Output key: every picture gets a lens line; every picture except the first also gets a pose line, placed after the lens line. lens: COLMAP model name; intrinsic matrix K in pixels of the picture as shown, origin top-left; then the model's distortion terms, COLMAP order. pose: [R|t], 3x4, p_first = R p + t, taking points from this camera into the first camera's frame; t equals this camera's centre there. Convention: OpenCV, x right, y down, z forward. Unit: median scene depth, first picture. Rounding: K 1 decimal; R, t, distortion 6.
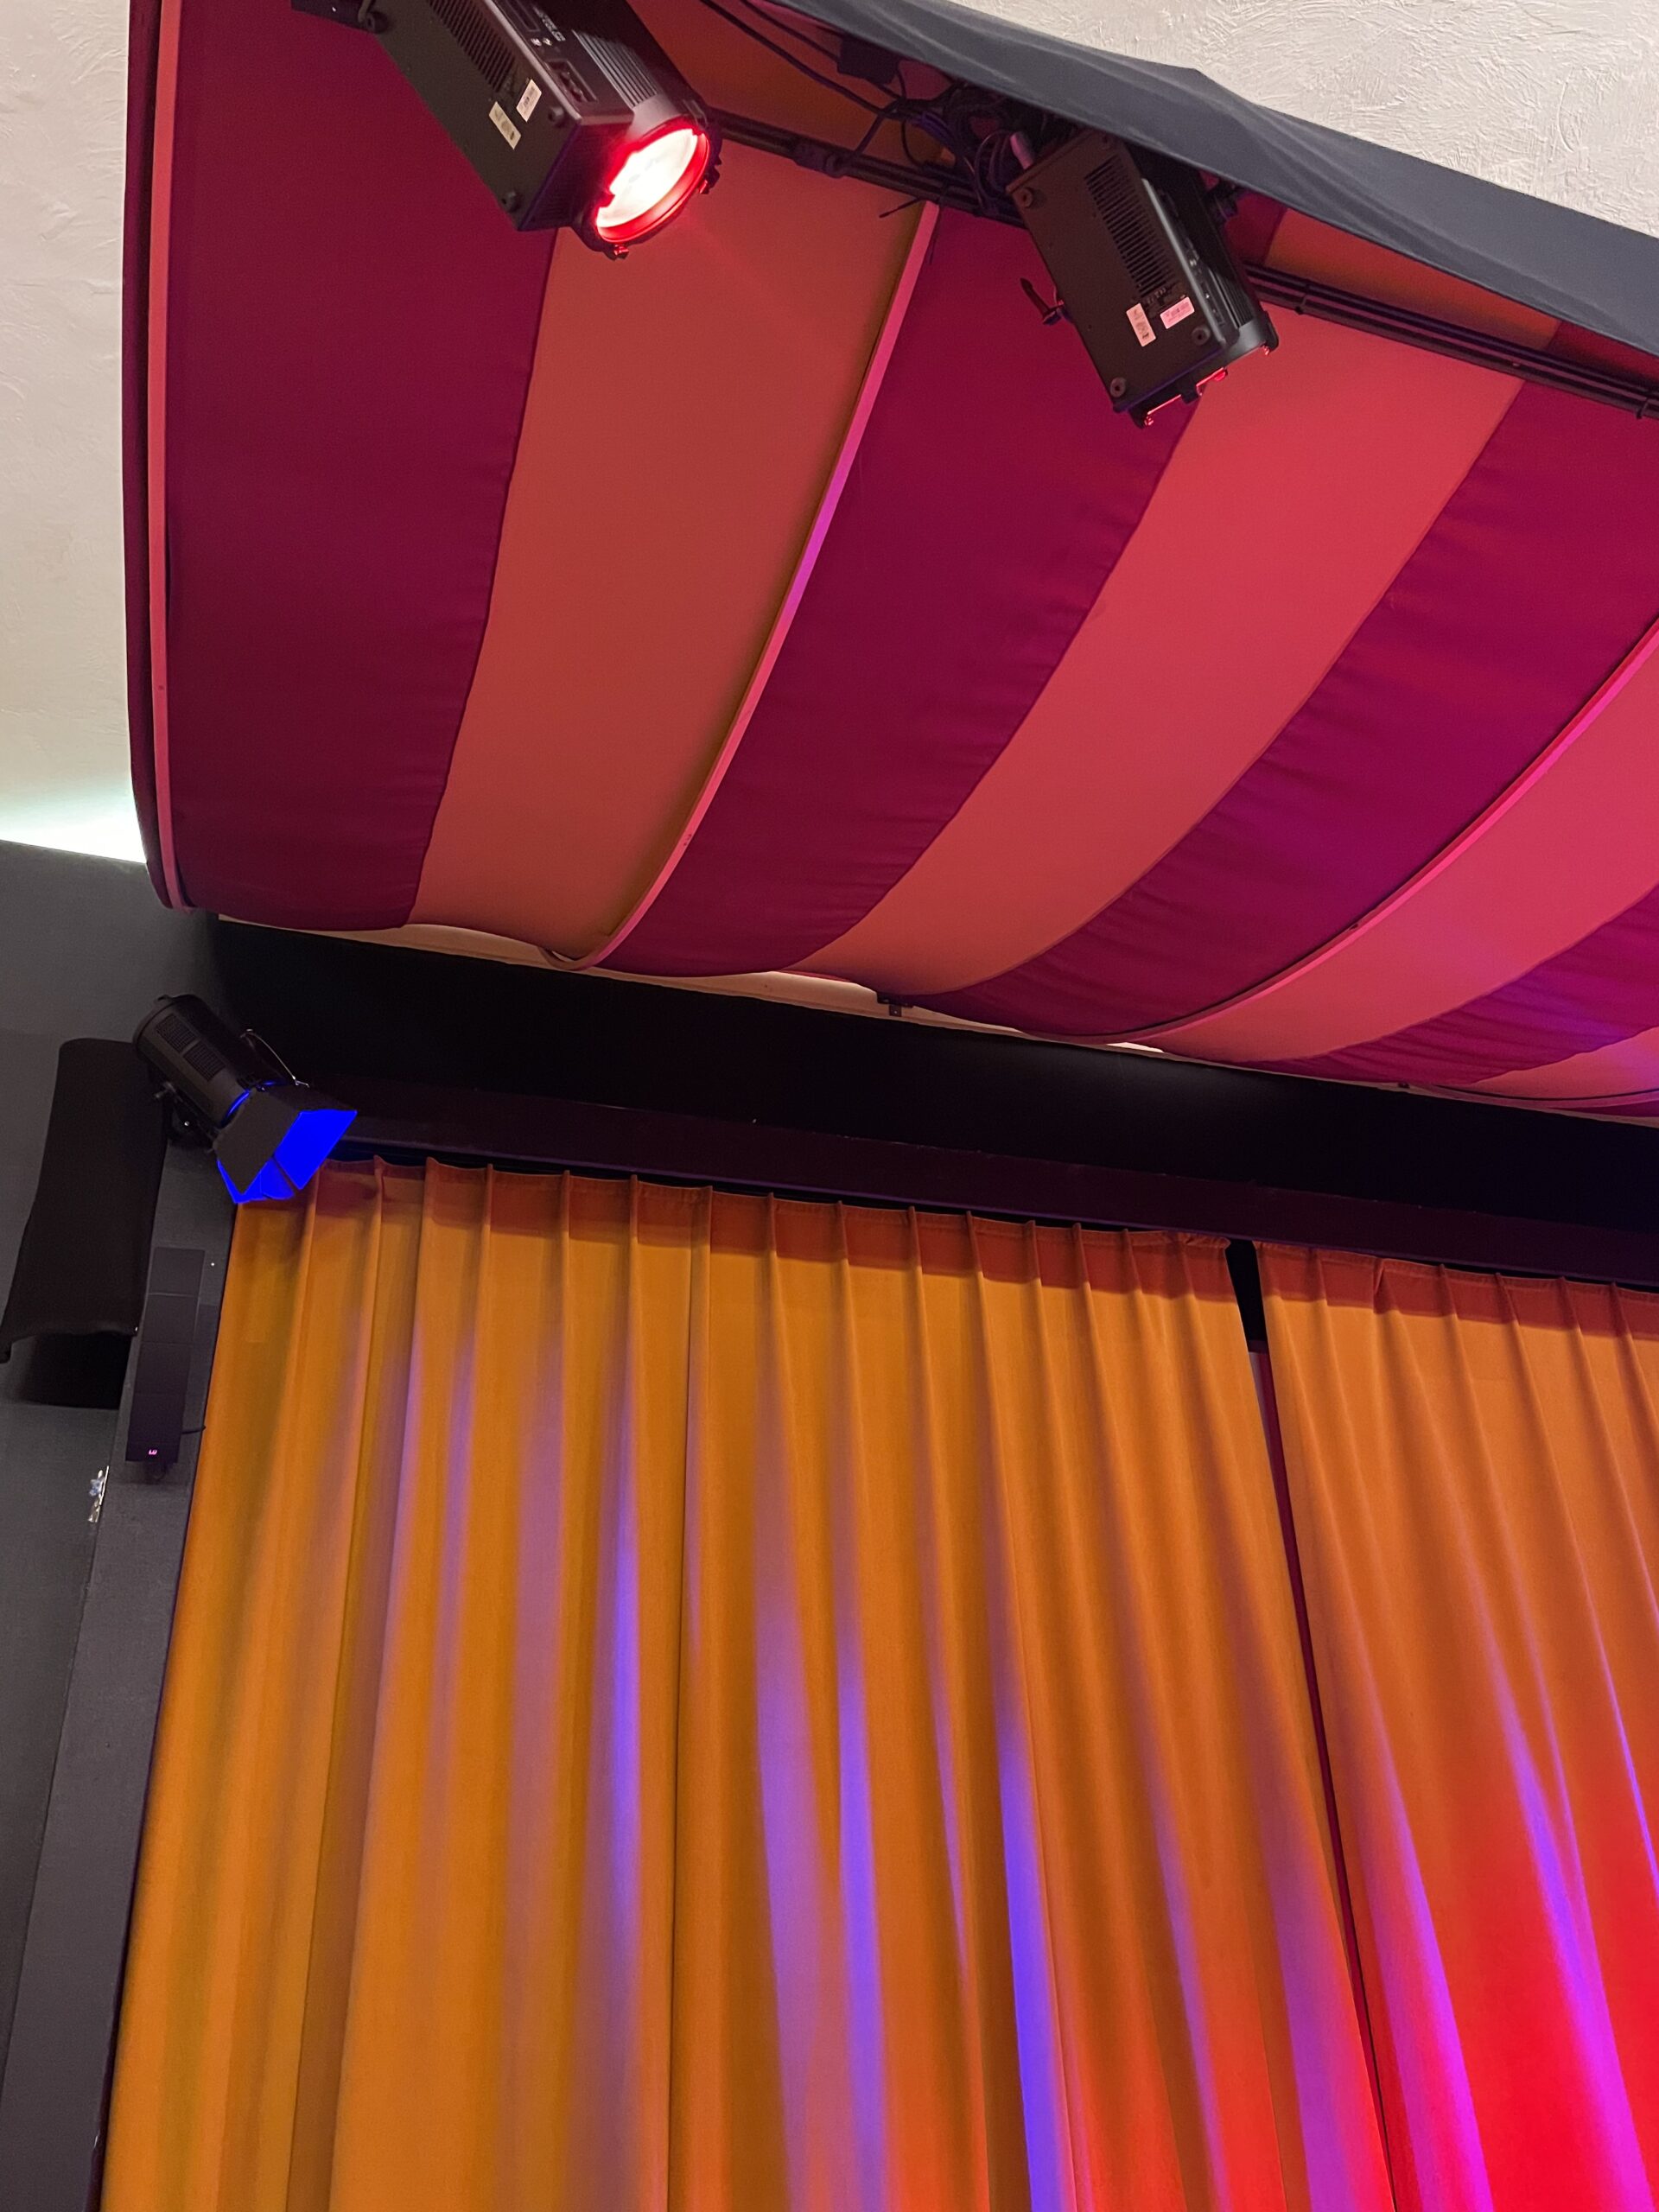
lens RADIAL K [[1664.4, 0, 818.4], [0, 1664.4, 1096.6], [0, 0, 1]] dist [0.084705, -0.097325]
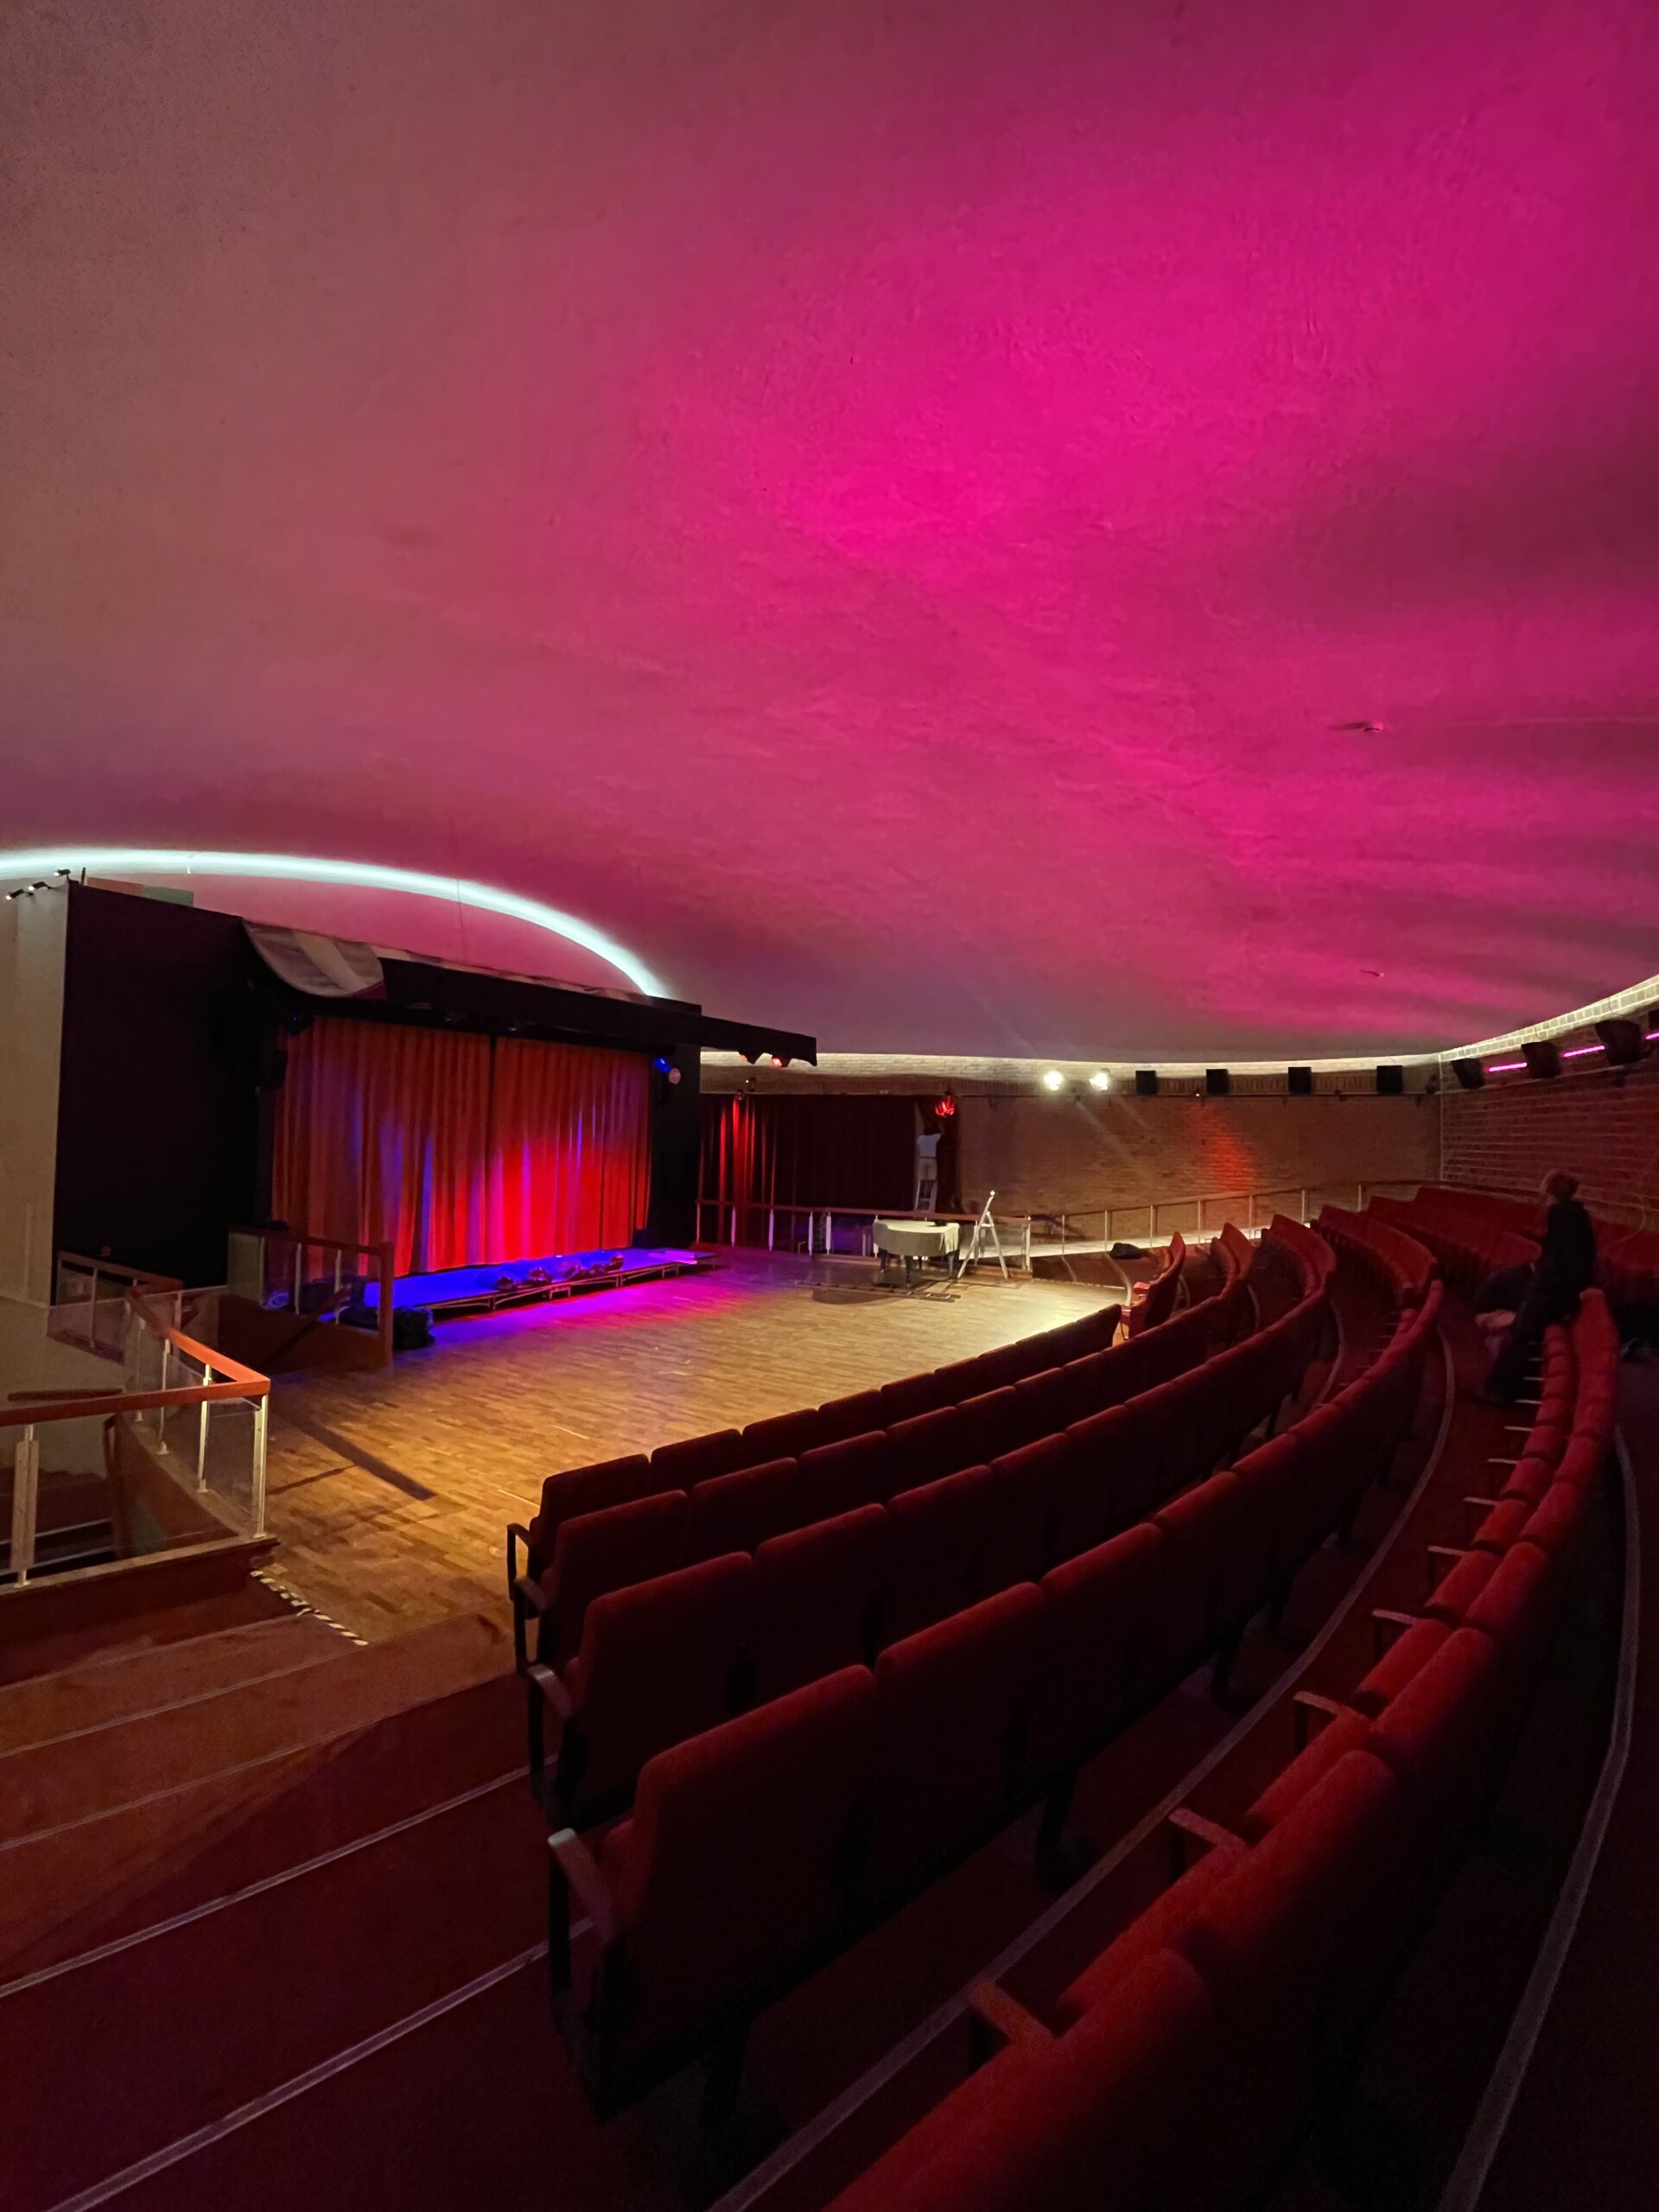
lens RADIAL K [[896.2, 0, 838.0], [0, 896.2, 1103.6], [0, 0, 1]] dist [-0.002917, -0.000718]
pose [[0.776540, 0.066715, 0.626526, -0.563630], [-0.337756, 0.883510, 0.324548, -0.894074], [-0.531889, -0.463637, 0.708614, -1.392853]]
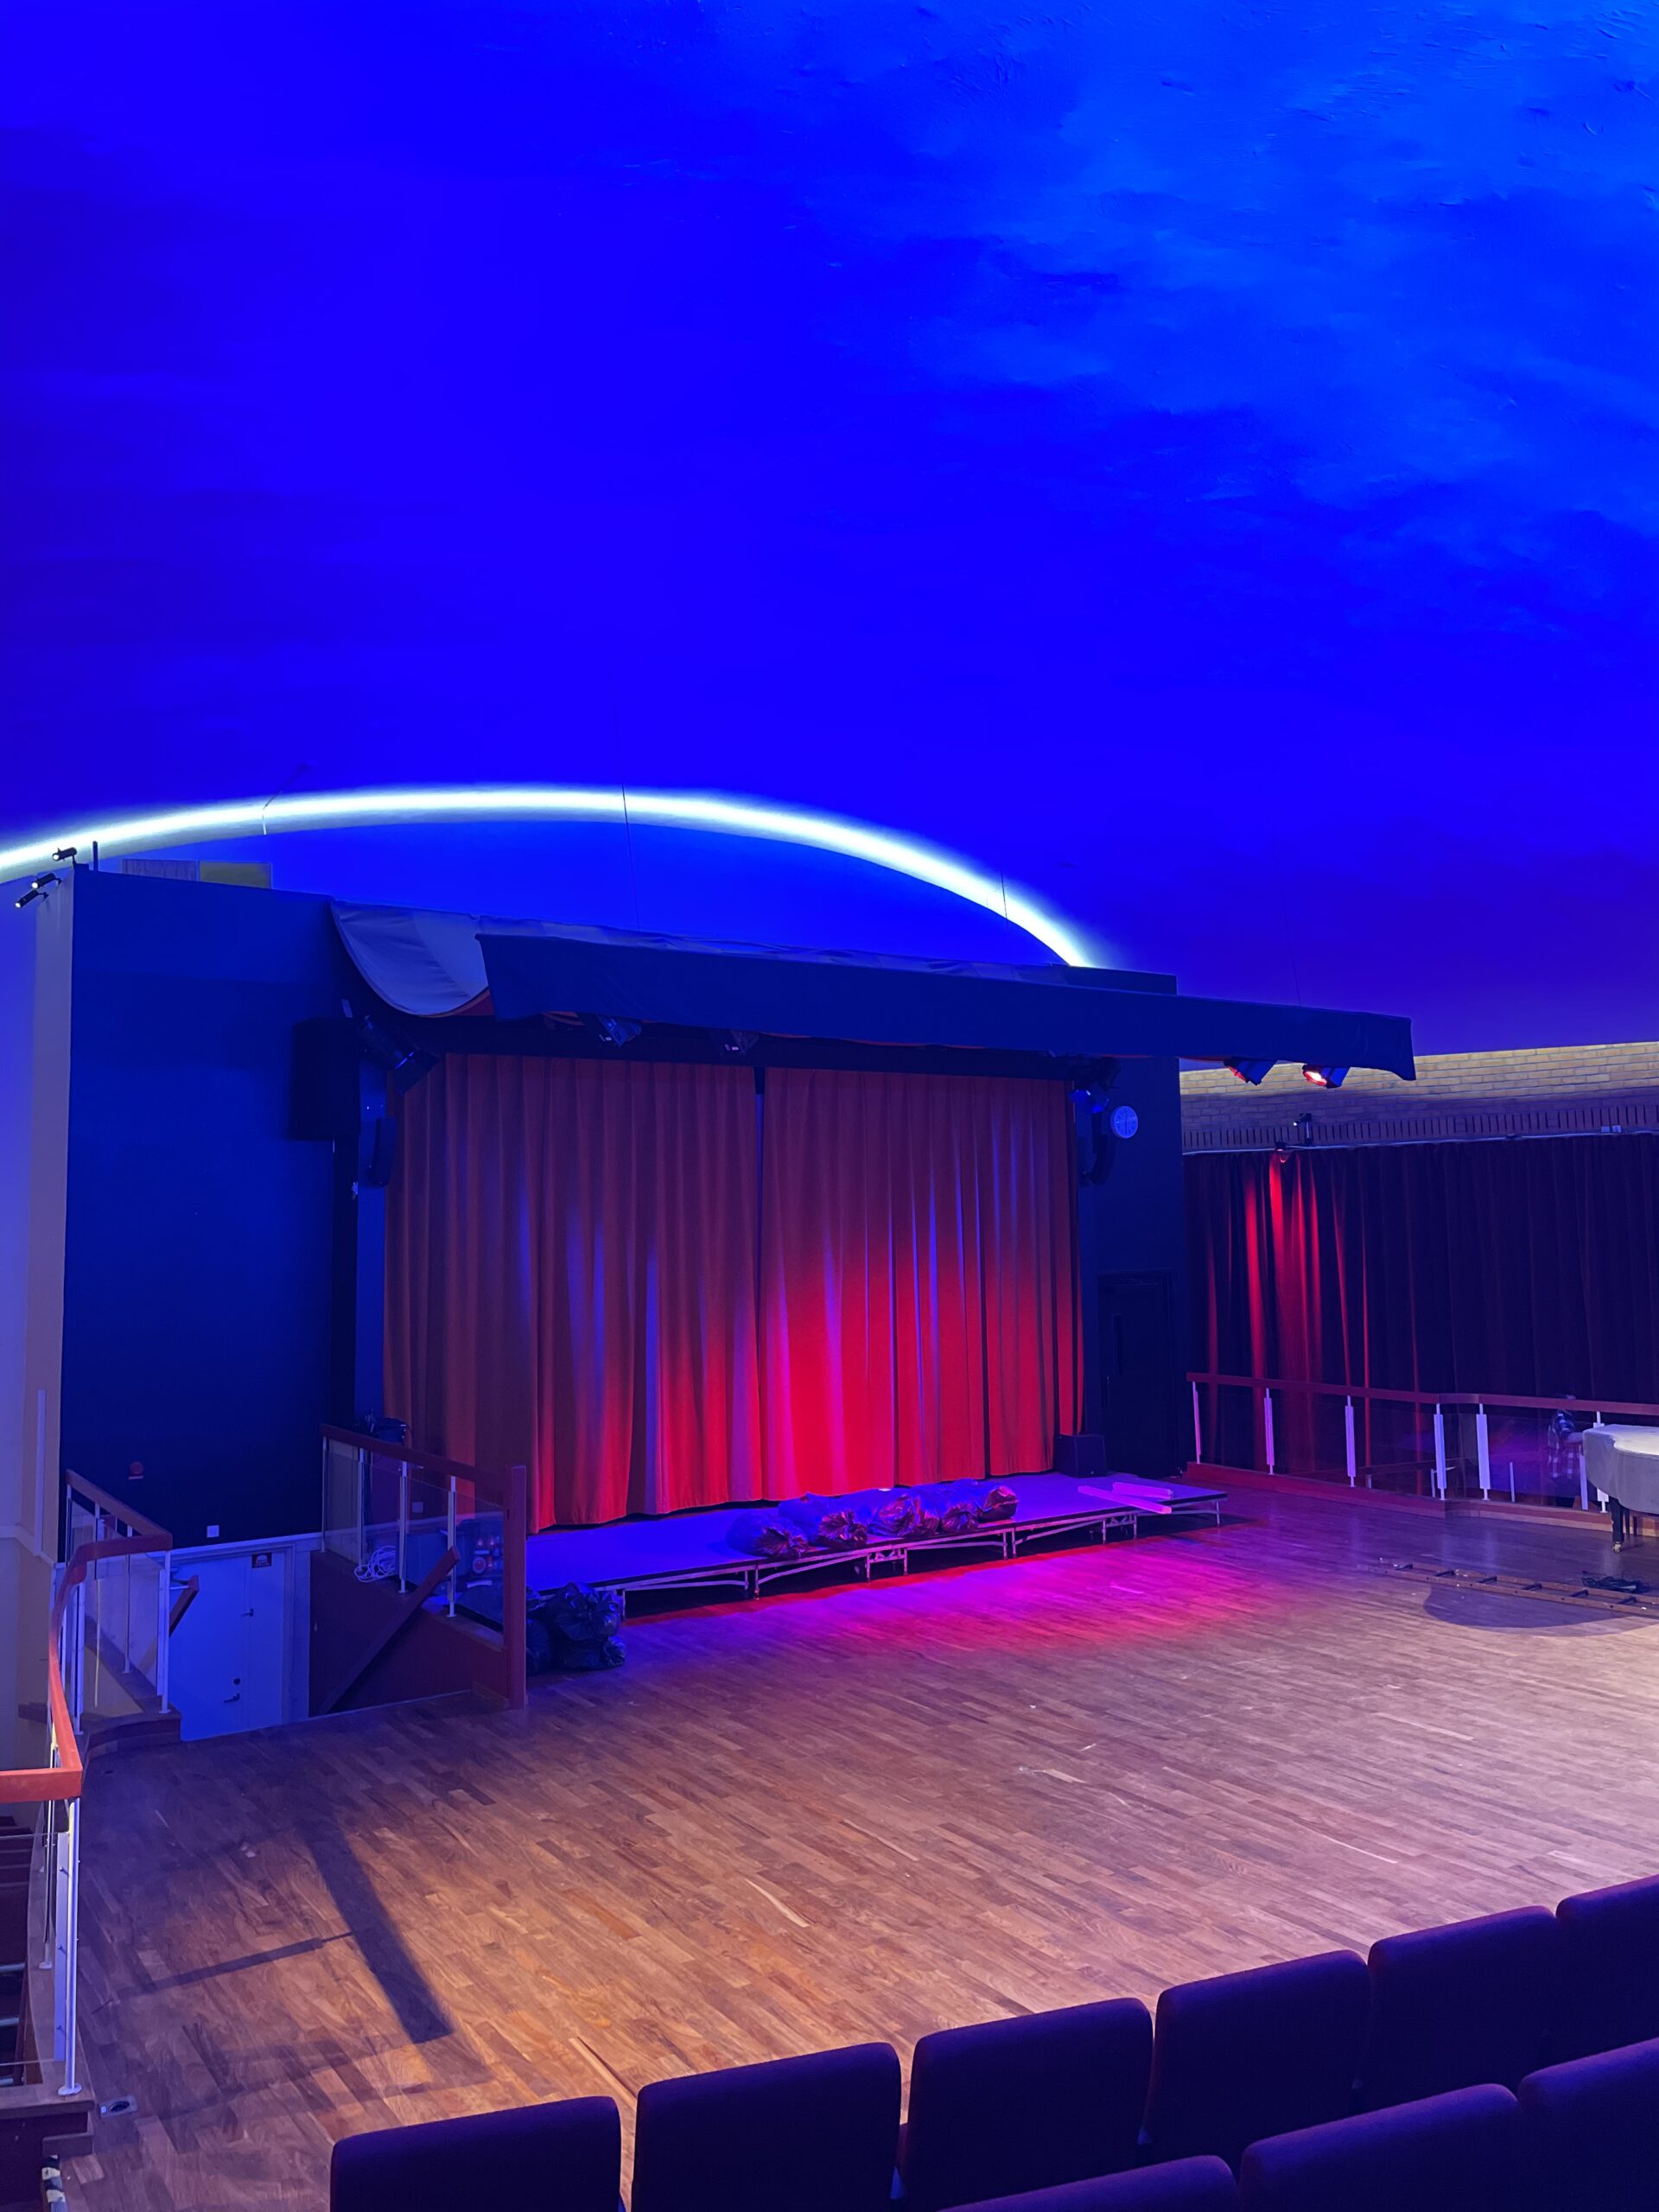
lens RADIAL K [[1664.4, 0, 824.0], [0, 1664.4, 1077.8], [0, 0, 1]] dist [0.084705, -0.097325]
pose [[0.967888, 0.038321, 0.248442, -0.274483], [-0.131239, 0.919963, 0.369383, -0.843476], [-0.214402, -0.390127, 0.895451, -1.280088]]
